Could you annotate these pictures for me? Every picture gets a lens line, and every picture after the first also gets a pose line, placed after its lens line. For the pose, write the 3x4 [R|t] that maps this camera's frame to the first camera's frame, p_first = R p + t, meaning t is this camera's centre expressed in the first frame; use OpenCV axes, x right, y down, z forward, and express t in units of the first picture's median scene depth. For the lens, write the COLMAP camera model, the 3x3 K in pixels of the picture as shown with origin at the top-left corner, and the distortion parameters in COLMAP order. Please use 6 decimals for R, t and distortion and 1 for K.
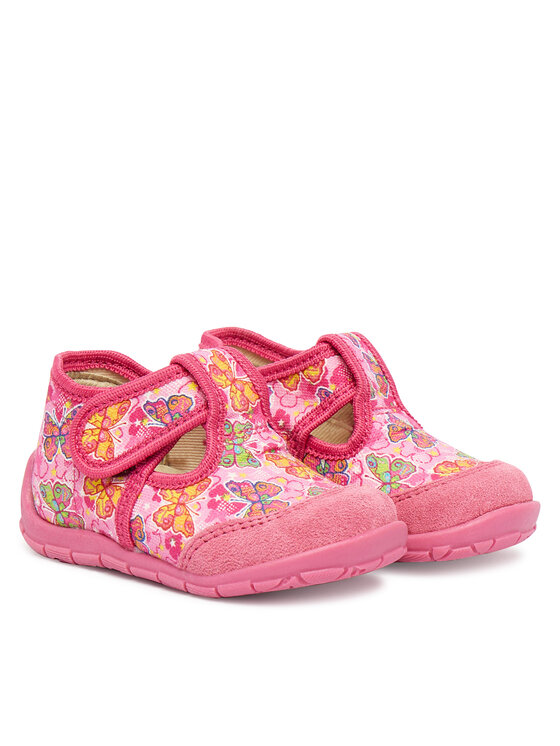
lens RADIAL K [[2183.4, 0, 280.0], [0, 2183.4, 373.0], [0, 0, 1]] dist [0.853036, 0.168740]
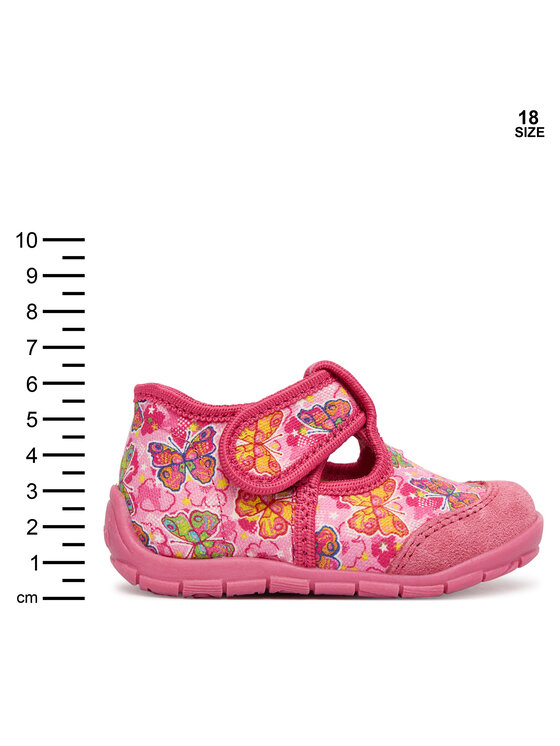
lens RADIAL K [[1299.0, 0, 280.0], [0, 1299.0, 373.0], [0, 0, 1]] dist [0.002666, 0.033586]
pose [[0.827712, -0.030589, 0.560319, -0.382653], [0.117152, 0.985930, -0.119235, 0.063109], [-0.548788, 0.164335, 0.819650, 0.537803]]
